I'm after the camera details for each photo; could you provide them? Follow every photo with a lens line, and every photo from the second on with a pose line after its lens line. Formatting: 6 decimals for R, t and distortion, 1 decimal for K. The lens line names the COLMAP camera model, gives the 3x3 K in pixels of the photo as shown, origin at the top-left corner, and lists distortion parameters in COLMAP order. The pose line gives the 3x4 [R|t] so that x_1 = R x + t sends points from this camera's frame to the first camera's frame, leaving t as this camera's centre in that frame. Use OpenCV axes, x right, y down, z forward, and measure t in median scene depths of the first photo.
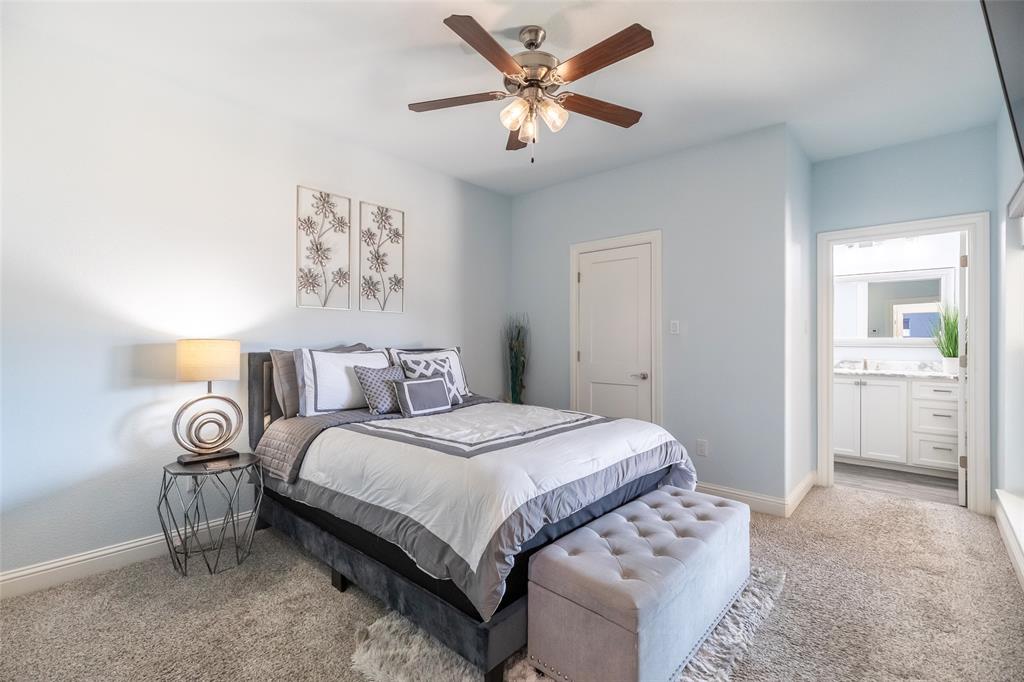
lens RADIAL K [[467.2, 0, 513.6], [0, 467.2, 344.8], [0, 0, 1]] dist [0.002337, 0.000199]
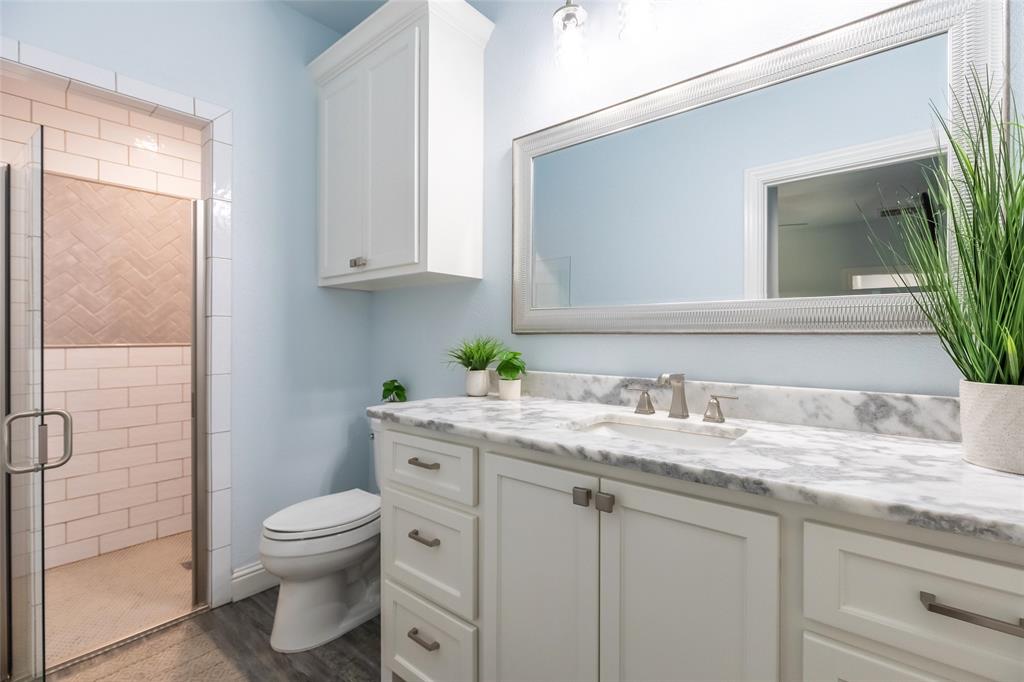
lens RADIAL K [[467.2, 0, 513.6], [0, 467.2, 344.8], [0, 0, 1]] dist [0.002337, 0.000199]
pose [[0.999531, -0.008509, 0.029411, 0.704016], [0.008157, 0.999894, 0.012084, 0.007054], [-0.029511, -0.011838, 0.999494, 0.788955]]
